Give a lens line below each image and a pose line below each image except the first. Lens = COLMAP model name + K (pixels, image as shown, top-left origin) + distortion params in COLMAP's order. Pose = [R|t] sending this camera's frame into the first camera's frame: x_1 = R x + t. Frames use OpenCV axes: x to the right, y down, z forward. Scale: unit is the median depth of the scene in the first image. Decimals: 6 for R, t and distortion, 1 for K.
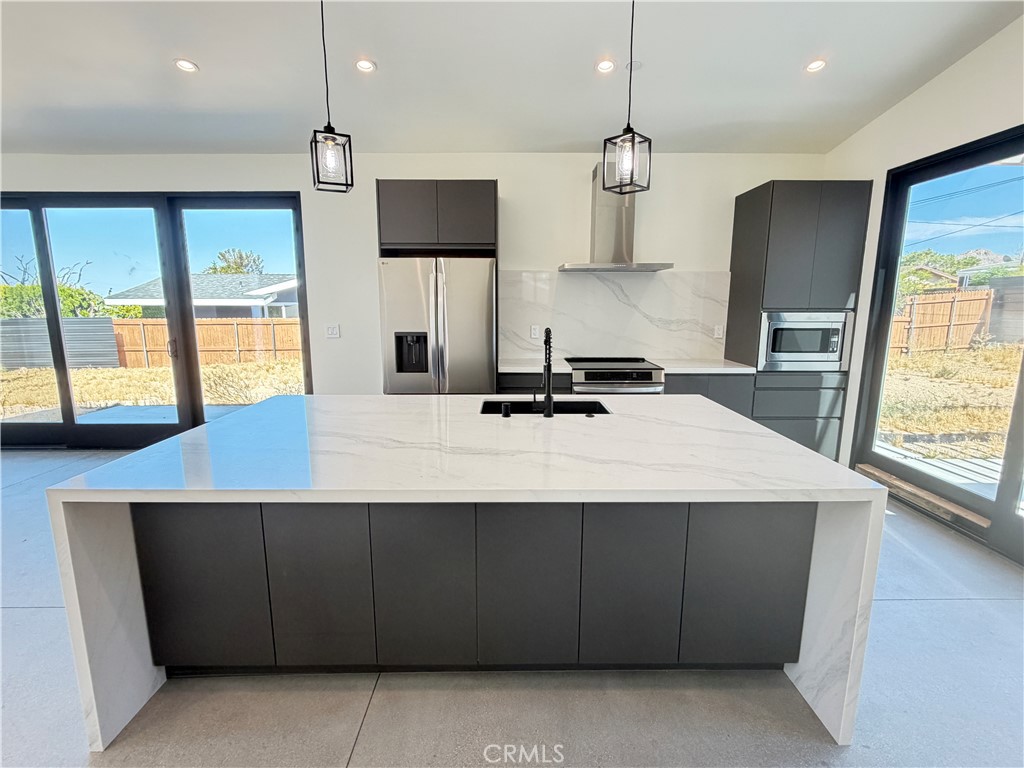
lens RADIAL K [[482.5, 0, 513.7], [0, 482.5, 384.7], [0, 0, 1]] dist [-0.008951, 0.002705]
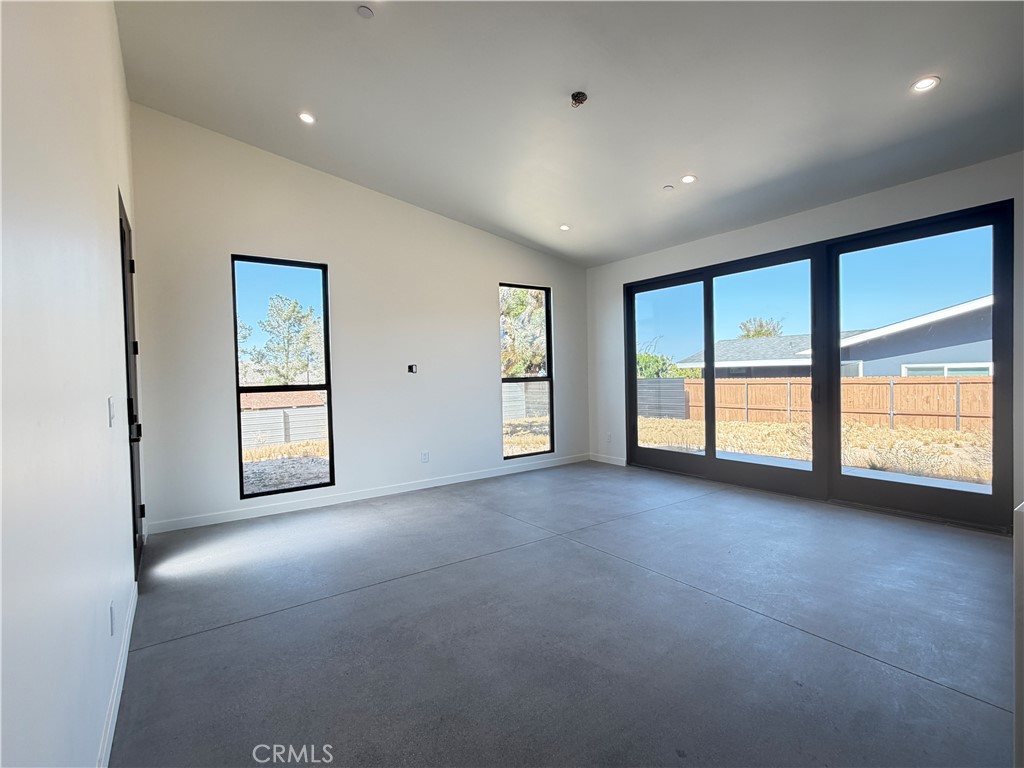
lens RADIAL K [[482.5, 0, 514.6], [0, 482.5, 384.2], [0, 0, 1]] dist [-0.008951, 0.002705]
pose [[0.567516, 0.001942, -0.823360, -0.253040], [-0.114523, 0.990463, -0.076601, 0.052595], [0.815359, 0.137766, 0.562326, -0.067710]]
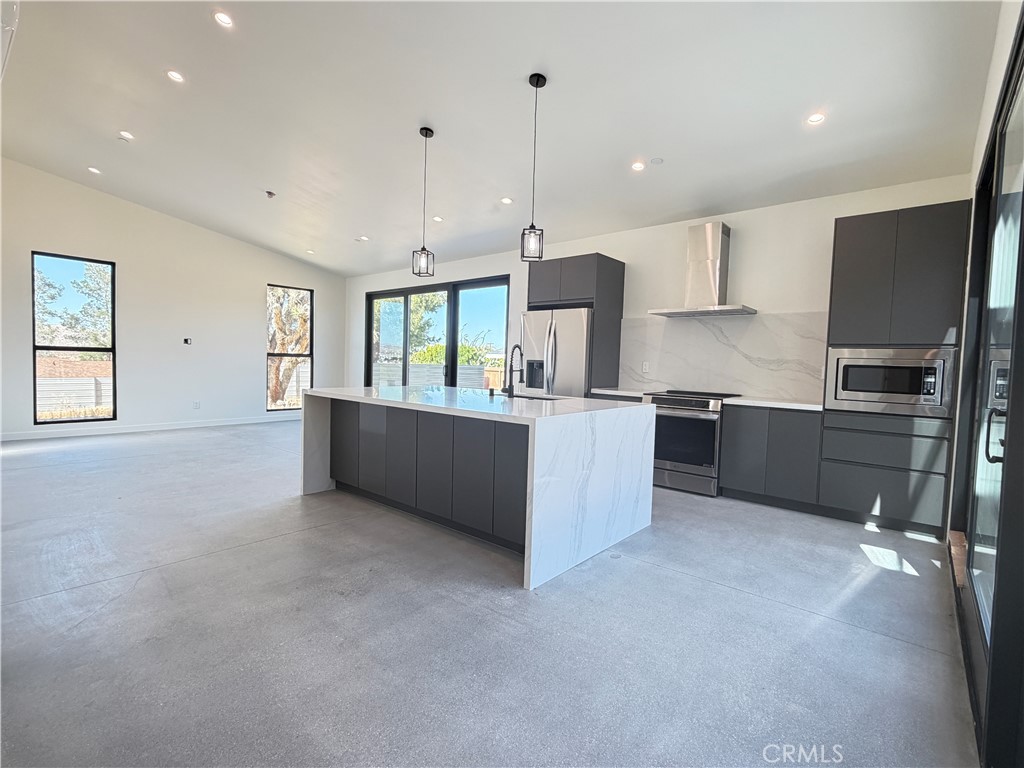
lens RADIAL K [[482.5, 0, 517.4], [0, 482.5, 383.7], [0, 0, 1]] dist [-0.008951, 0.002705]
pose [[0.757417, 0.050157, -0.651002, 0.602295], [-0.139638, 0.986420, -0.086464, 0.082591], [0.637825, 0.156394, 0.754135, -0.112939]]
